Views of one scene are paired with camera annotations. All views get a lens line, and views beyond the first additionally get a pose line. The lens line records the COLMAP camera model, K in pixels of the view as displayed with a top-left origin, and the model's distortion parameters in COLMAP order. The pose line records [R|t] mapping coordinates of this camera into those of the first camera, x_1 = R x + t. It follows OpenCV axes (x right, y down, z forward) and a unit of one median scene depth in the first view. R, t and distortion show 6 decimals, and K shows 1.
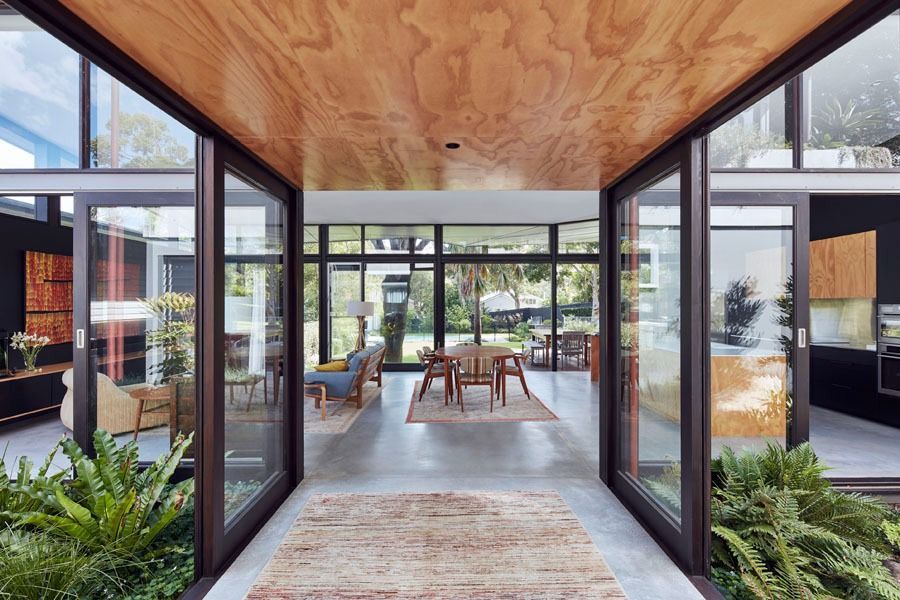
lens RADIAL K [[708.0, 0, 450.0], [0, 708.0, 300.0], [0, 0, 1]] dist [-0.008532, 0.001094]
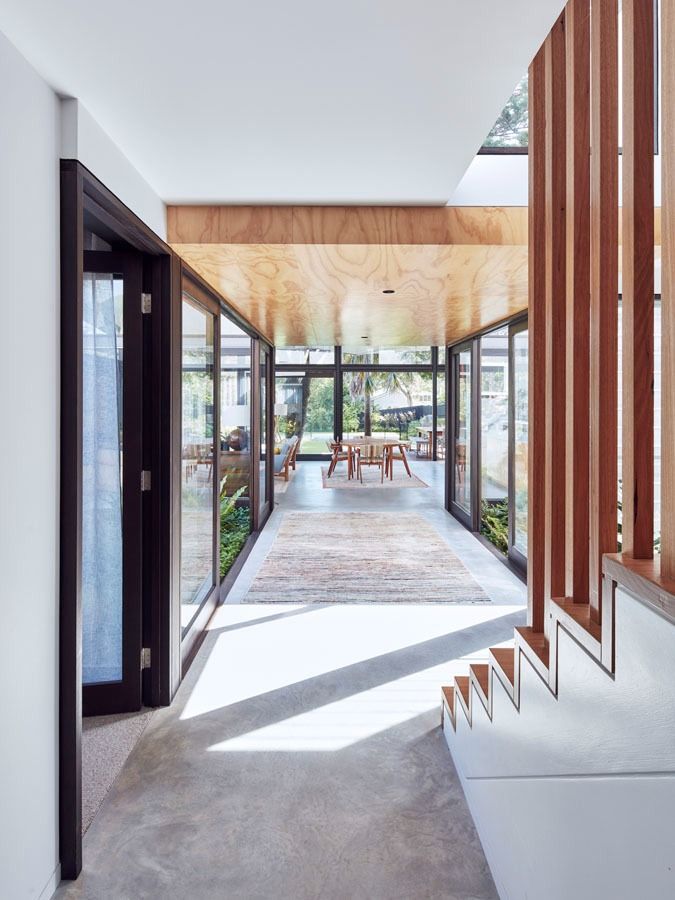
lens RADIAL K [[871.9, 0, 337.5], [0, 871.9, 450.0], [0, 0, 1]] dist [-0.099630, 0.163195]
pose [[0.999930, -0.009573, 0.007022, -0.028225], [0.009105, 0.997919, 0.063829, -0.013991], [-0.007618, -0.063760, 0.997936, -0.485970]]
